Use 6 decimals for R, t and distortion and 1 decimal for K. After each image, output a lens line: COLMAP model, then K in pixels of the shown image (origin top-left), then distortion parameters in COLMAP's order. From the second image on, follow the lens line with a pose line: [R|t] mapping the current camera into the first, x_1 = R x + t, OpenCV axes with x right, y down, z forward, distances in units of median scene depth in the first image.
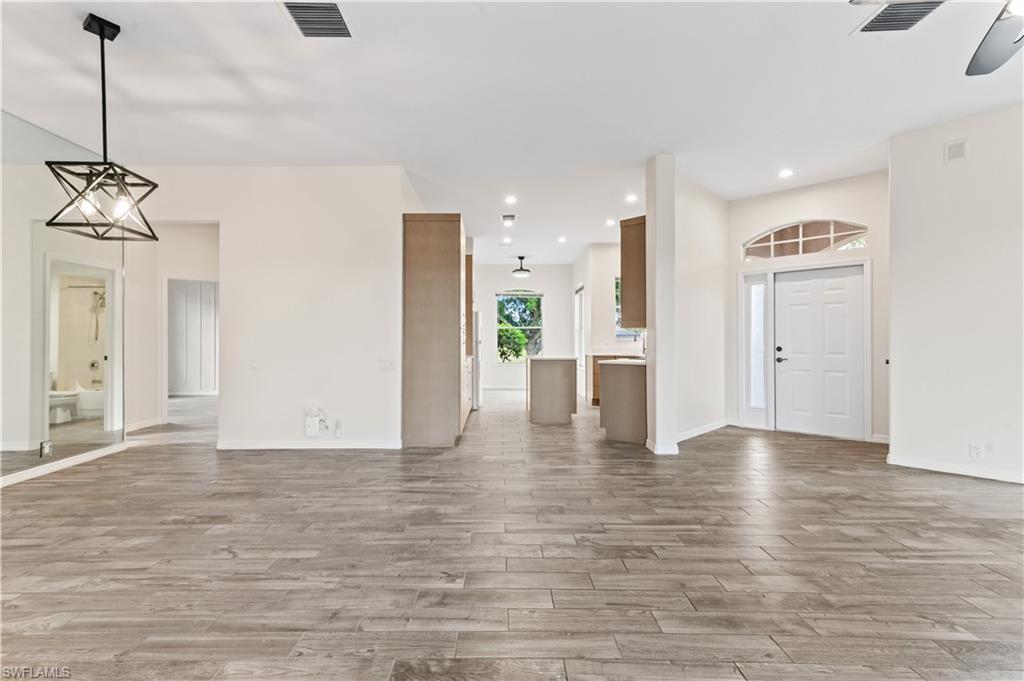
lens RADIAL K [[479.6, 0, 533.2], [0, 479.6, 341.4], [0, 0, 1]] dist [0.009852, -0.000044]
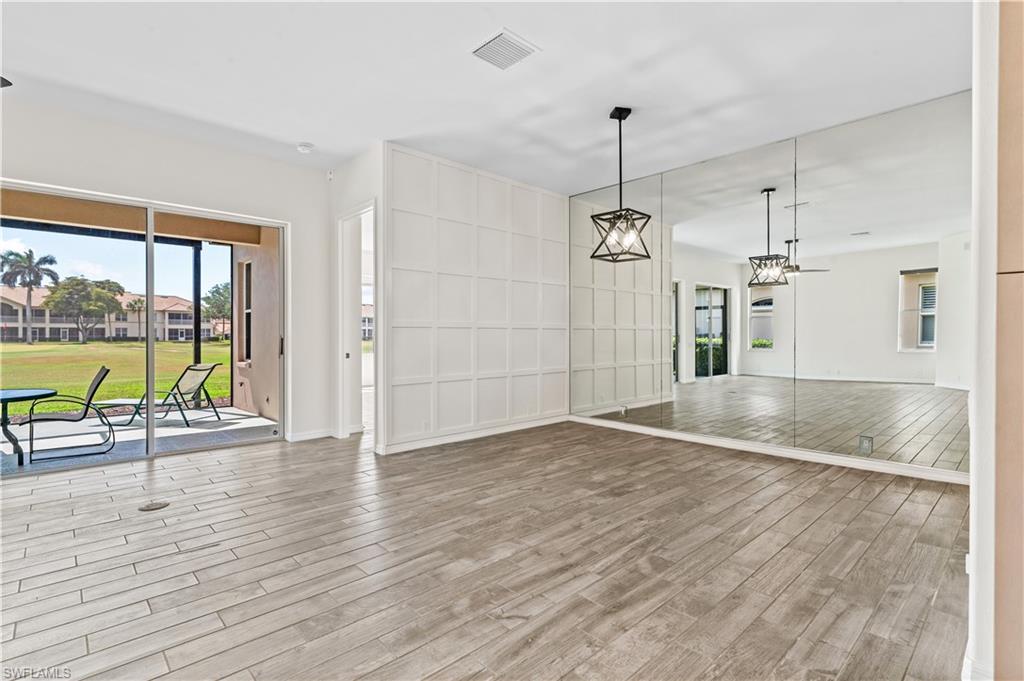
lens RADIAL K [[496.3, 0, 504.1], [0, 496.3, 331.1], [0, 0, 1]] dist [0.005579, 0.000542]
pose [[-0.788621, -0.000951, -0.614879, 0.269077], [0.004134, 0.999968, -0.006849, -0.005977], [0.614866, -0.007943, -0.788591, 1.828985]]
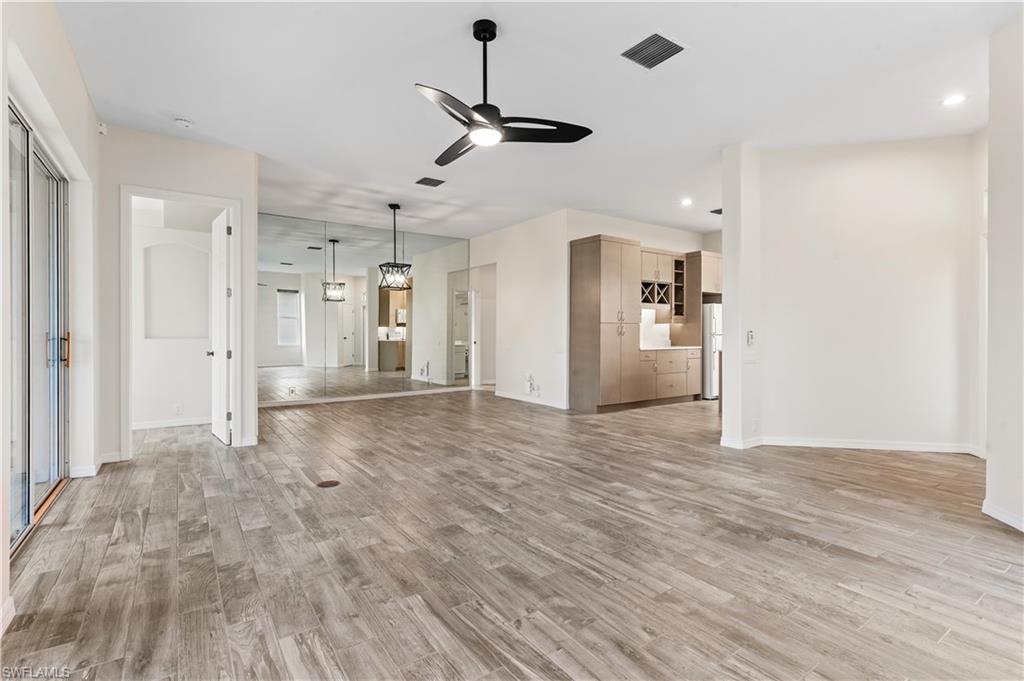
lens RADIAL K [[551.8, 0, 512.0], [0, 551.8, 340.5], [0, 0, 1]] dist [0.003027, 0.000162]
pose [[0.540347, 0.015148, -0.841306, 1.714329], [0.002773, 0.999800, 0.019783, -0.018720], [0.841438, -0.013023, 0.540197, -0.004915]]
